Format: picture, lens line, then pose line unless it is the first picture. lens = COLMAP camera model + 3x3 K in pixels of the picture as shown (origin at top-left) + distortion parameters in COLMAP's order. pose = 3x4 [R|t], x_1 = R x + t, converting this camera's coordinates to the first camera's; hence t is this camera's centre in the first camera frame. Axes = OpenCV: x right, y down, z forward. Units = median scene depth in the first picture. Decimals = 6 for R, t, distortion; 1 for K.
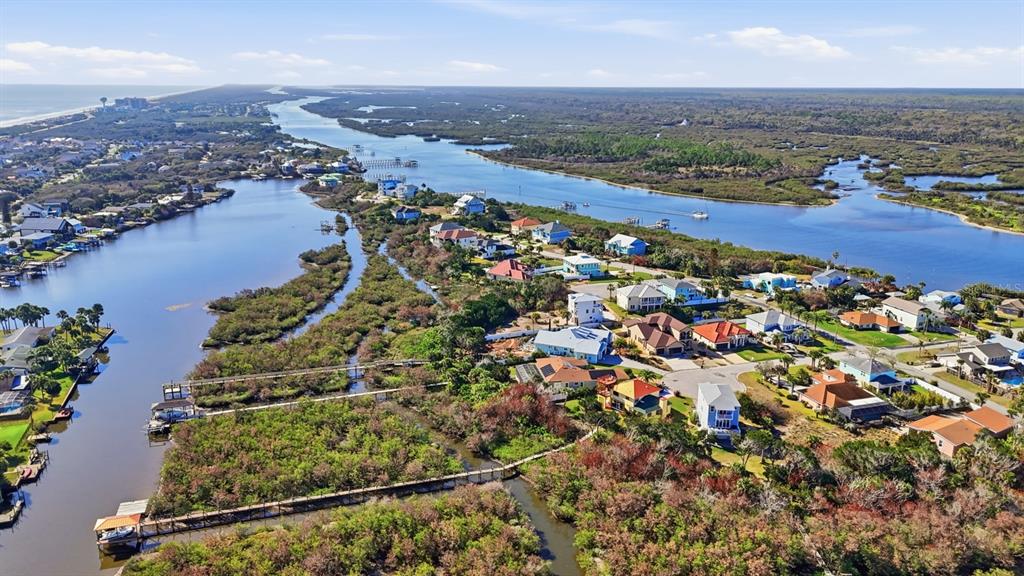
lens RADIAL K [[746.1, 0, 522.3], [0, 746.1, 290.5], [0, 0, 1]] dist [0.052188, -0.045707]
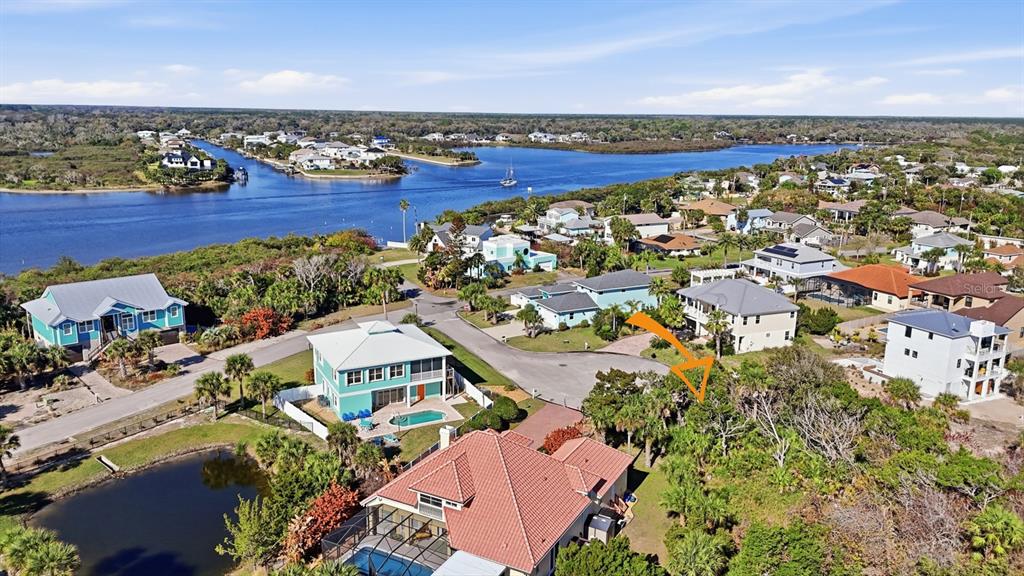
lens RADIAL K [[746.1, 0, 522.3], [0, 746.1, 290.5], [0, 0, 1]] dist [0.052188, -0.045707]
pose [[-0.157480, -0.233602, 0.959495, -0.184812], [0.242583, 0.932696, 0.266892, -0.120355], [-0.957264, 0.274787, -0.090213, 0.977342]]
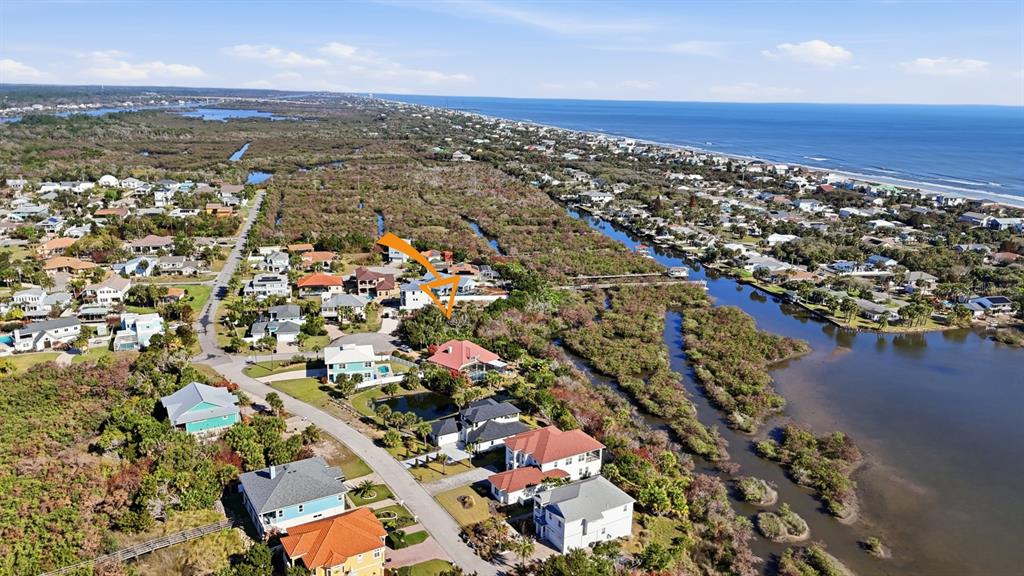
lens RADIAL K [[746.1, 0, 522.3], [0, 746.1, 290.5], [0, 0, 1]] dist [0.052188, -0.045707]
pose [[-0.998123, -0.045909, 0.040537, -0.094830], [-0.019799, 0.868228, 0.495770, -0.417917], [-0.057955, 0.494037, -0.867507, 1.540100]]
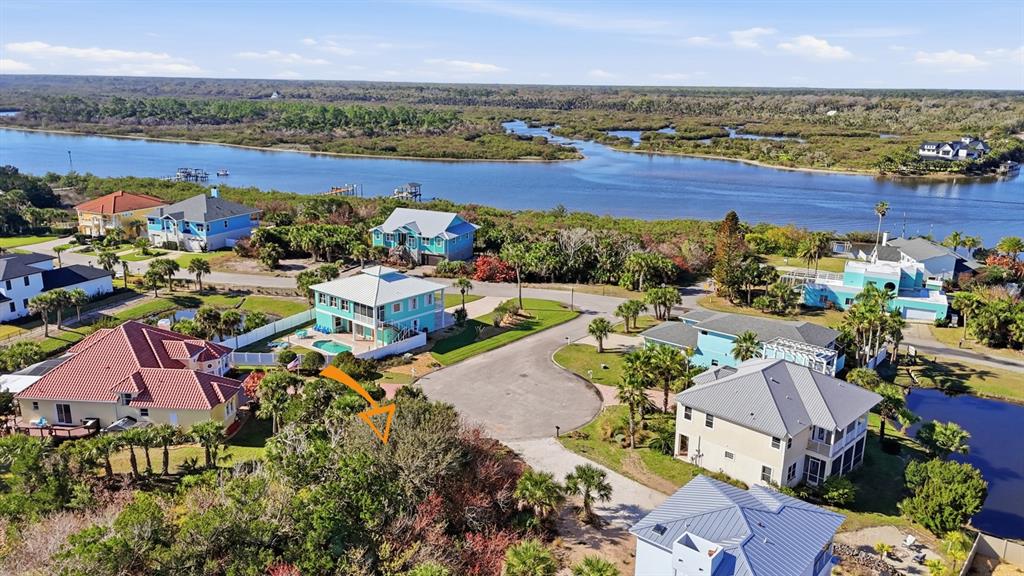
lens RADIAL K [[746.1, 0, 522.3], [0, 746.1, 290.5], [0, 0, 1]] dist [0.052188, -0.045707]
pose [[0.849500, -0.131323, 0.510984, -0.029961], [0.127567, 0.990915, 0.042588, -0.045381], [-0.511935, 0.029007, 0.858534, 0.702046]]
